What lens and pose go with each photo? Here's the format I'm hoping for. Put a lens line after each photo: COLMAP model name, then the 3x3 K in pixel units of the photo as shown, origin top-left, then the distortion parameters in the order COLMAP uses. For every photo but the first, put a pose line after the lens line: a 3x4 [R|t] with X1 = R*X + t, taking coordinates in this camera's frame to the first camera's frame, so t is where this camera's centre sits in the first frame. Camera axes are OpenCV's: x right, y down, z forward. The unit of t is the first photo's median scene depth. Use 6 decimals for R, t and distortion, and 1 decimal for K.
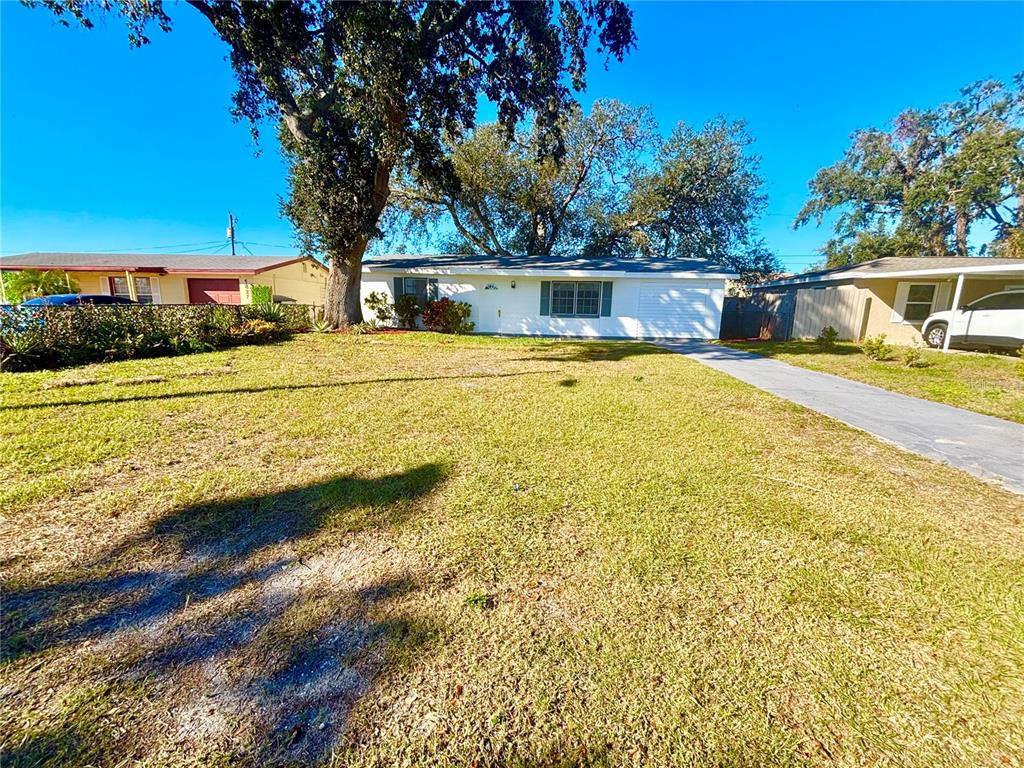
lens RADIAL K [[410.0, 0, 512.7], [0, 410.0, 381.6], [0, 0, 1]] dist [0.000369, 0.000527]
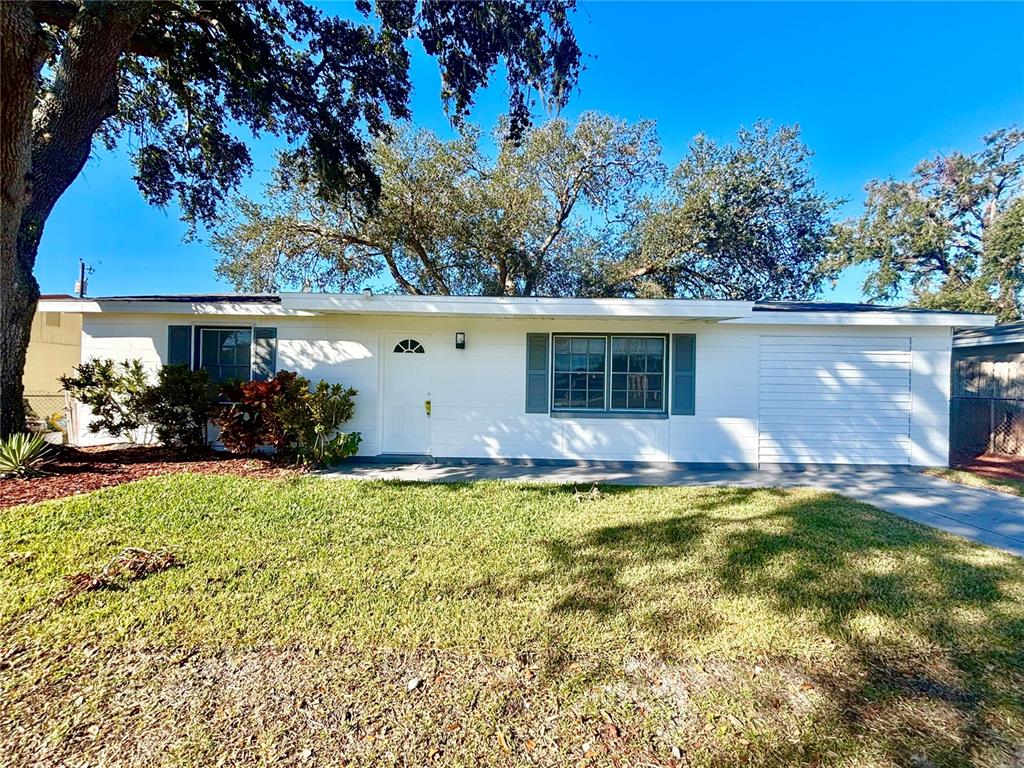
lens RADIAL K [[410.0, 0, 512.7], [0, 410.0, 381.6], [0, 0, 1]] dist [0.000369, 0.000527]
pose [[0.996422, -0.008357, 0.084106, 0.016026], [0.023433, 0.983405, -0.179904, -0.119344], [-0.081206, 0.181231, 0.980082, 0.587959]]
